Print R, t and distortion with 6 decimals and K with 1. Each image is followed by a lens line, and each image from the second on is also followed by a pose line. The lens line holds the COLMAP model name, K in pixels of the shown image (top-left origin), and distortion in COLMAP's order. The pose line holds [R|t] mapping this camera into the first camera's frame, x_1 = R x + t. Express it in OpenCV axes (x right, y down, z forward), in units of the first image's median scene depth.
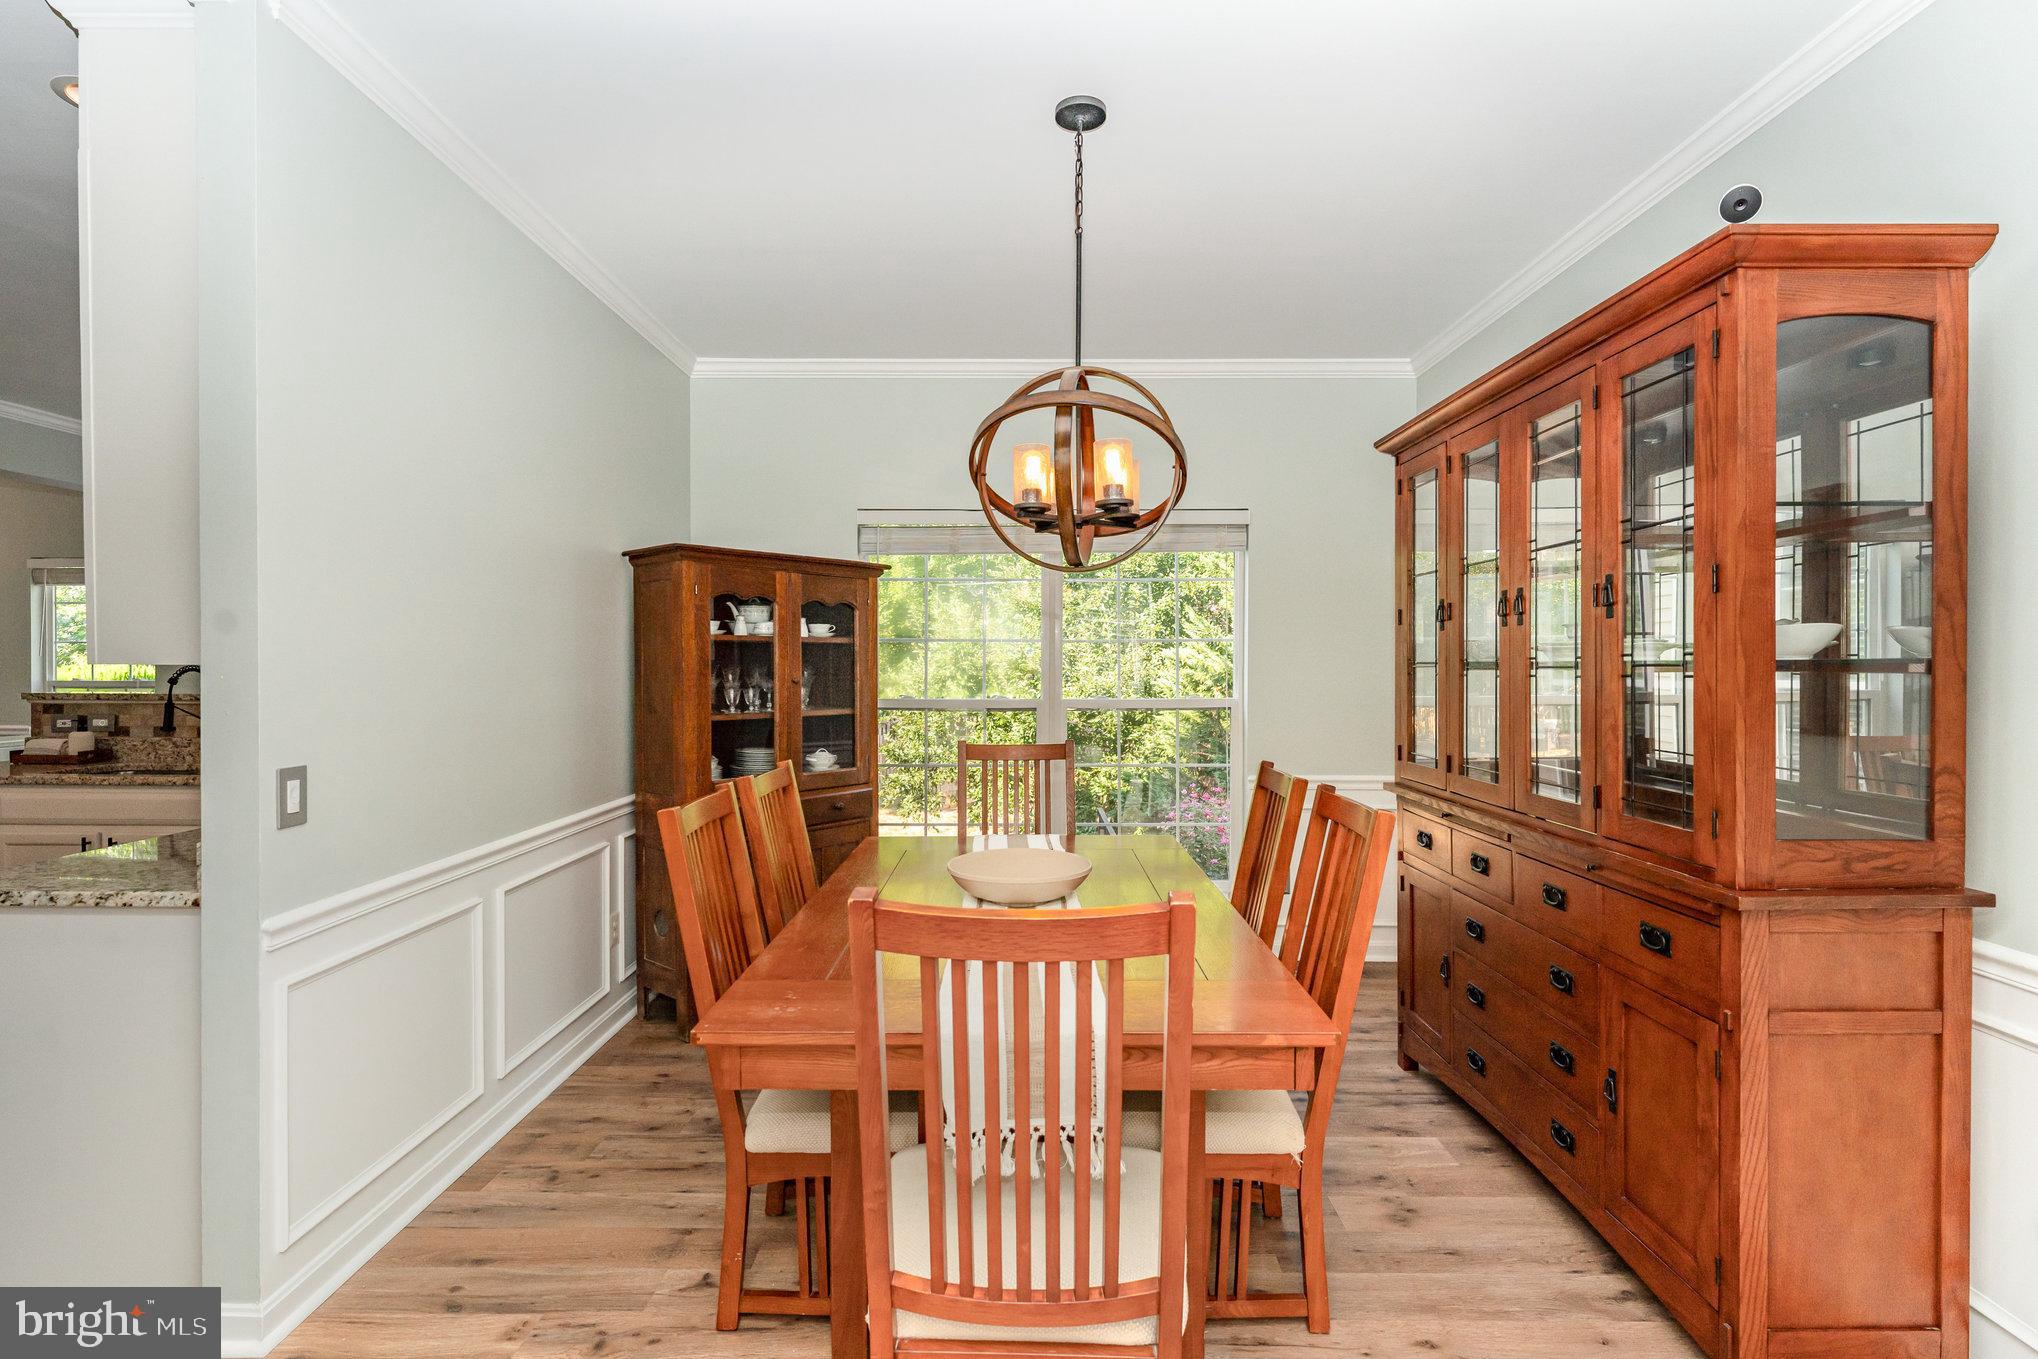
lens RADIAL K [[922.7, 0, 1006.7], [0, 922.7, 683.3], [0, 0, 1]] dist [0.003483, -0.001251]
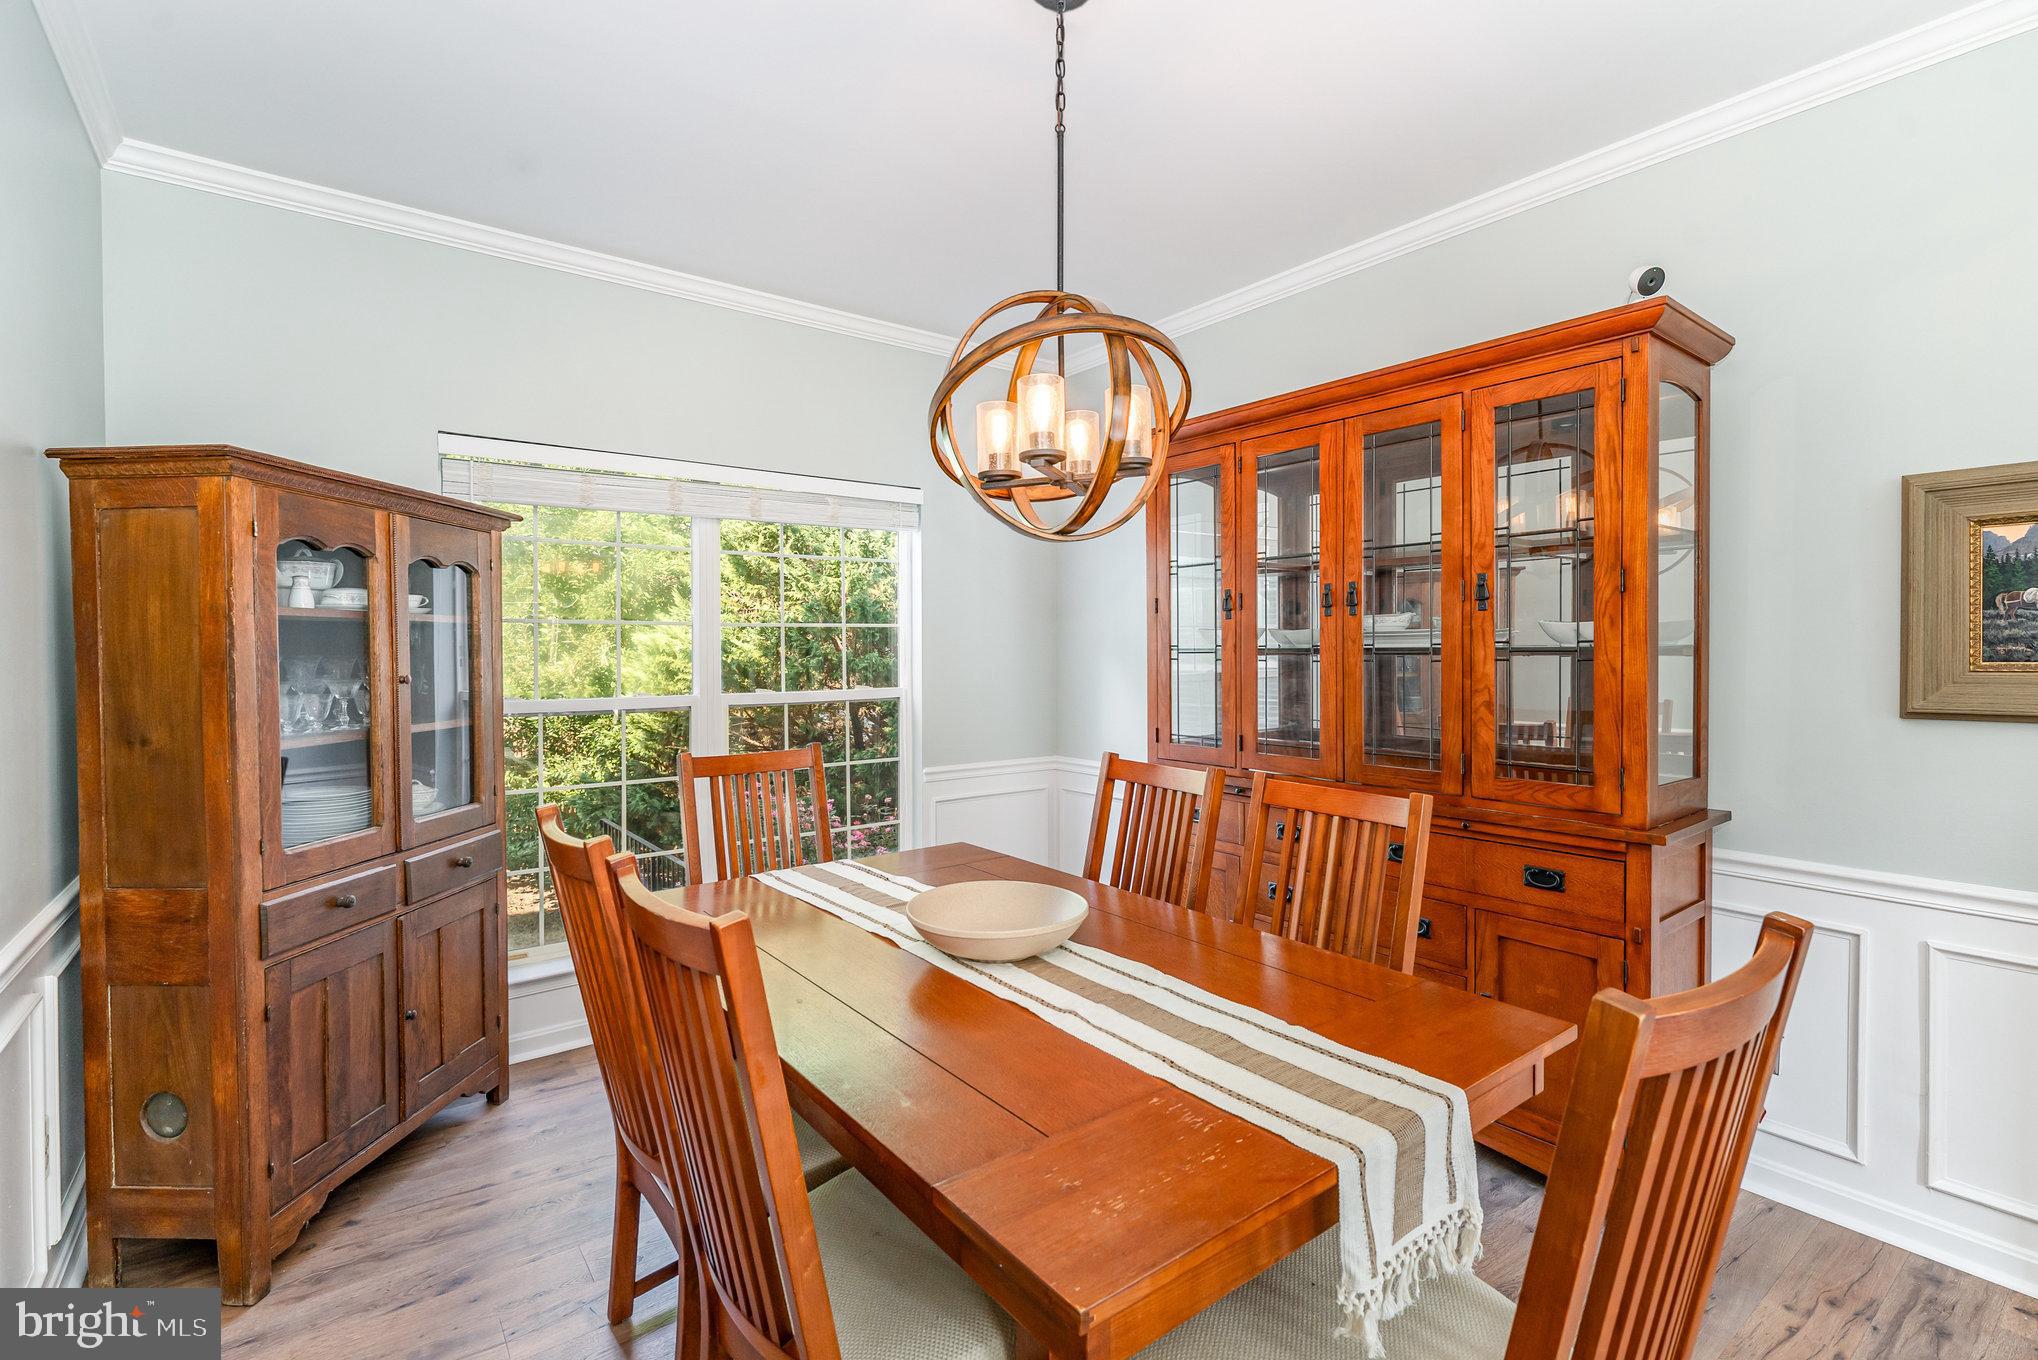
lens RADIAL K [[922.7, 0, 1015.1], [0, 922.7, 672.5], [0, 0, 1]] dist [0.003483, -0.001251]
pose [[0.802529, -0.017599, 0.596353, -0.522310], [0.016576, 0.999837, 0.007200, -0.010794], [-0.596382, 0.004107, 0.802690, 0.414508]]
